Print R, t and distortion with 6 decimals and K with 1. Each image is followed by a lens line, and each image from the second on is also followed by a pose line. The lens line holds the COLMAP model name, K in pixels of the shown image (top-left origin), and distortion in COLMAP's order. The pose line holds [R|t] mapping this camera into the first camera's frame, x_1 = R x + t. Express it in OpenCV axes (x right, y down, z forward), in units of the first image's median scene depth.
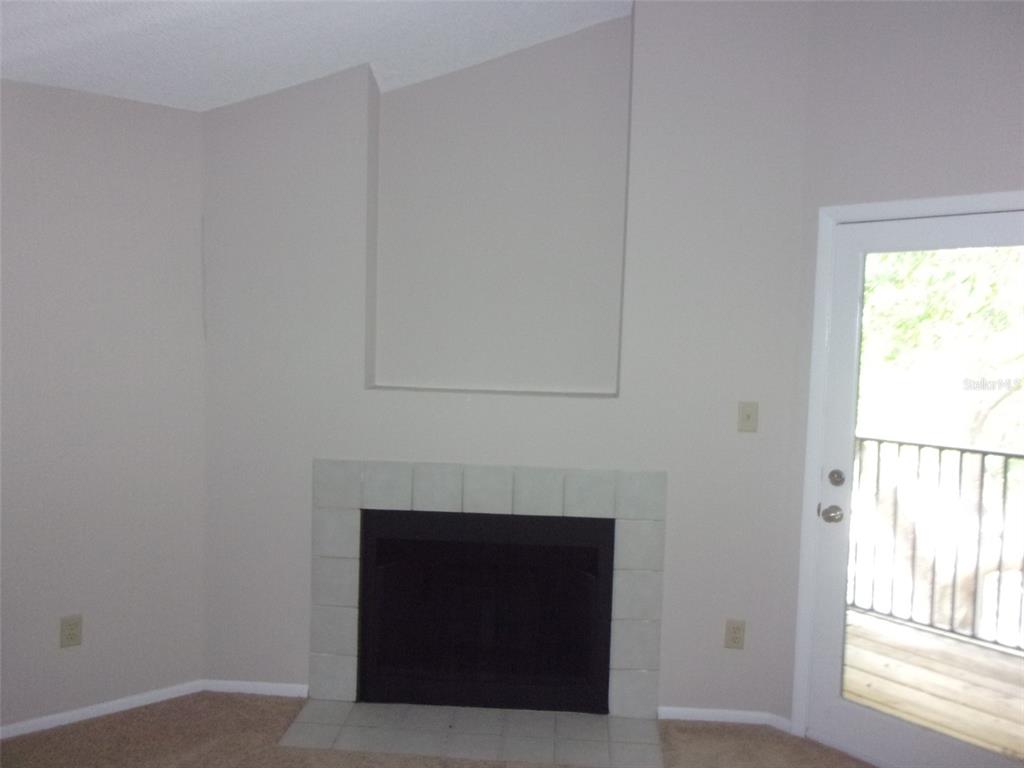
lens RADIAL K [[859.4, 0, 512.5], [0, 859.4, 383.2], [0, 0, 1]] dist [-0.006769, 0.006581]
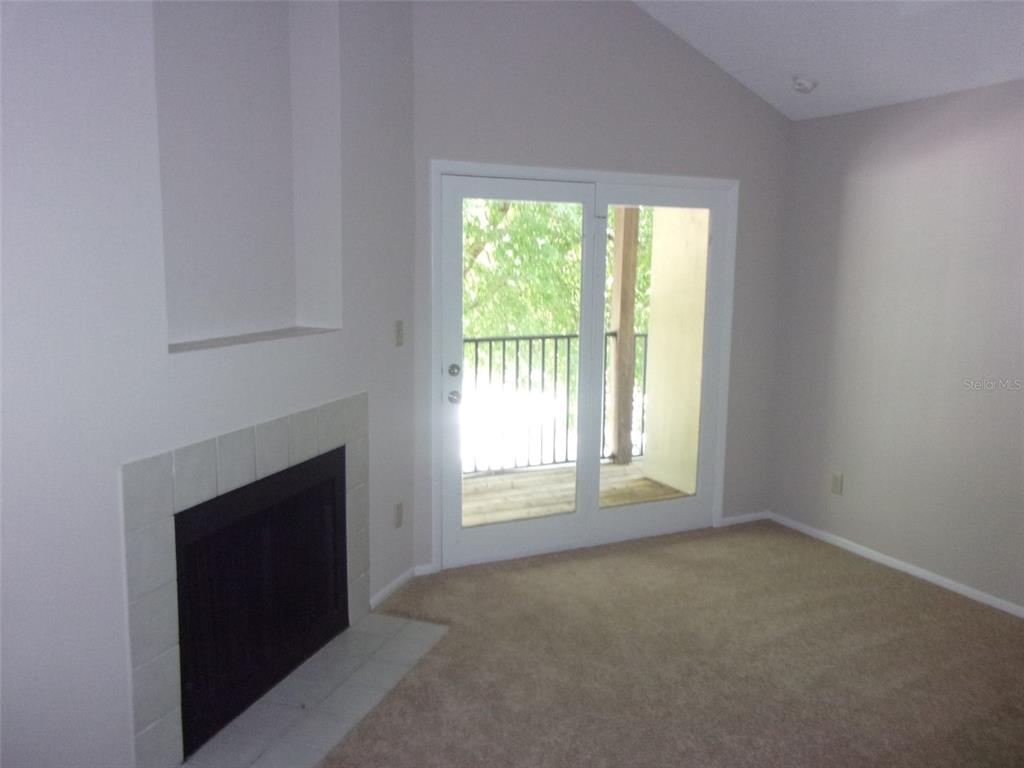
lens RADIAL K [[859.4, 0, 519.6], [0, 859.4, 384.3], [0, 0, 1]] dist [-0.006769, 0.006581]
pose [[0.247263, -0.169854, 0.953945, -0.802678], [0.060012, 0.985310, 0.159884, -0.067931], [-0.967088, 0.017715, 0.253824, 0.520485]]
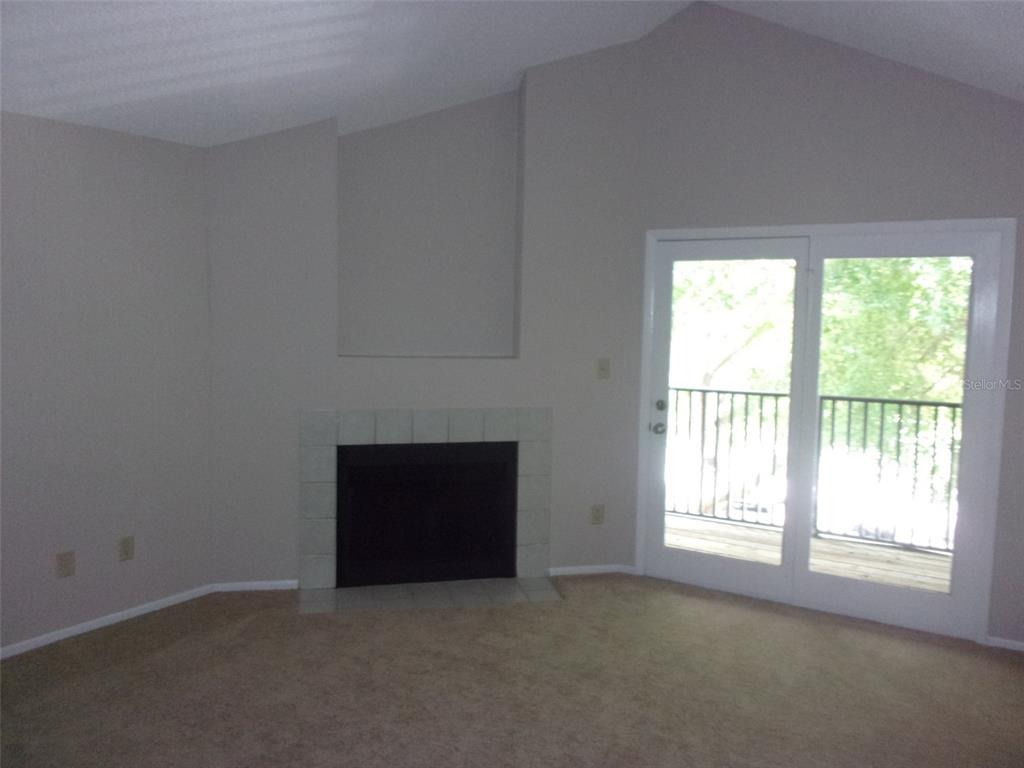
lens RADIAL K [[859.4, 0, 513.5], [0, 859.4, 385.0], [0, 0, 1]] dist [-0.006769, 0.006581]
pose [[0.956941, -0.033228, 0.288376, -0.298683], [0.026529, 0.999280, 0.027109, 0.022482], [-0.289069, -0.018292, 0.957134, -0.377300]]
